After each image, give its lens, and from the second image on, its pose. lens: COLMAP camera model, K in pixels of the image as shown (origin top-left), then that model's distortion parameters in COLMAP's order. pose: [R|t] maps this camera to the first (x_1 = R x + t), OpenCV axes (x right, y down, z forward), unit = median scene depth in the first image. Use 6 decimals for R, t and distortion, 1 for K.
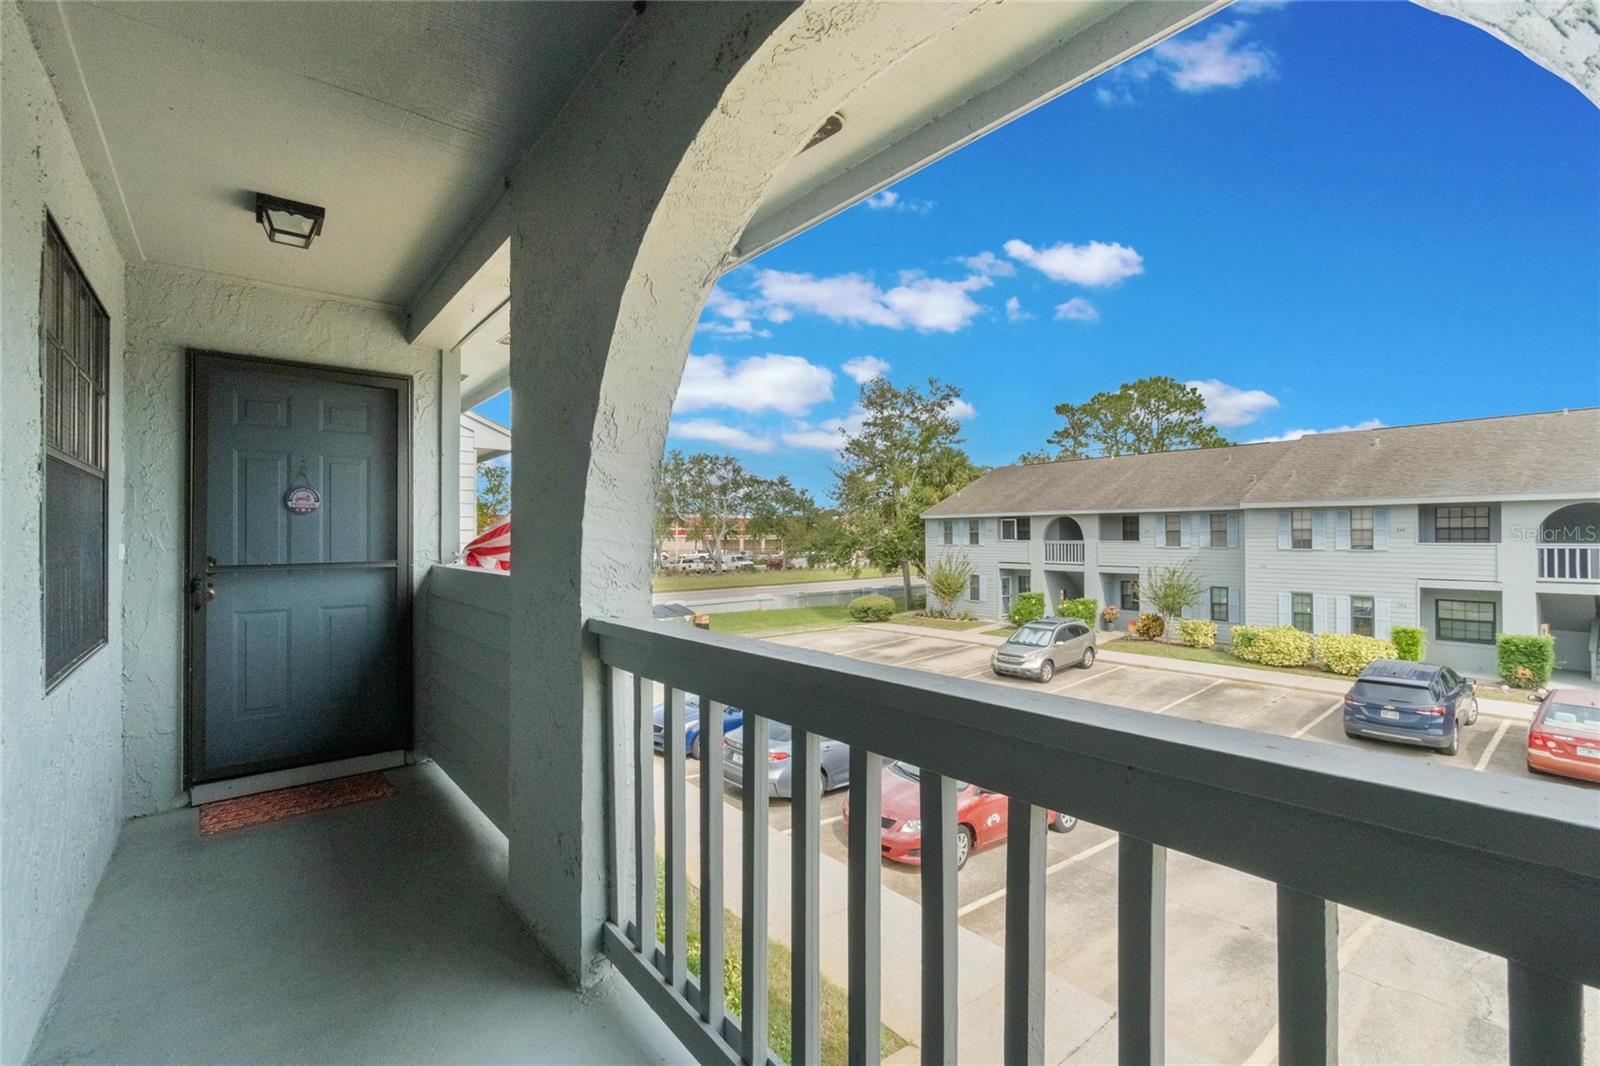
lens RADIAL K [[688.4, 0, 797.6], [0, 688.4, 528.7], [0, 0, 1]] dist [-0.007236, 0.002571]
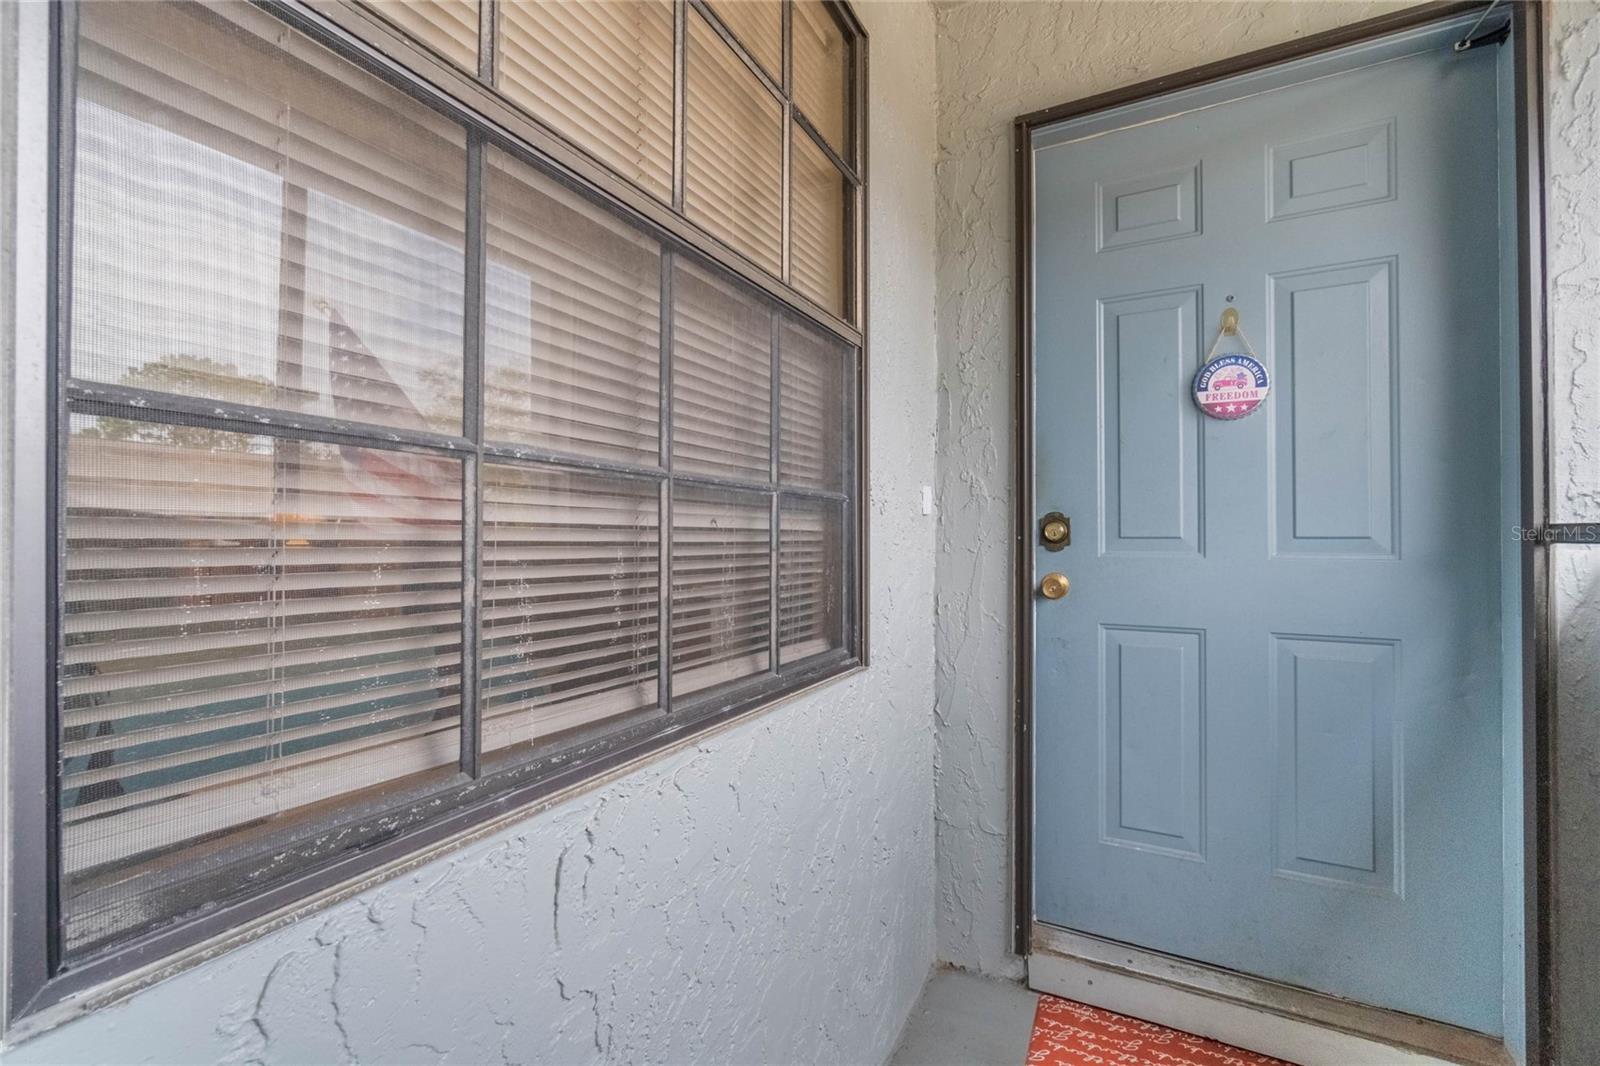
lens RADIAL K [[688.4, 0, 794.9], [0, 688.4, 530.6], [0, 0, 1]] dist [-0.007236, 0.002571]
pose [[0.371542, -0.008219, -0.928380, -0.437107], [0.001289, 0.999964, -0.008336, 0.056440], [0.928415, 0.001901, 0.371540, 0.605955]]
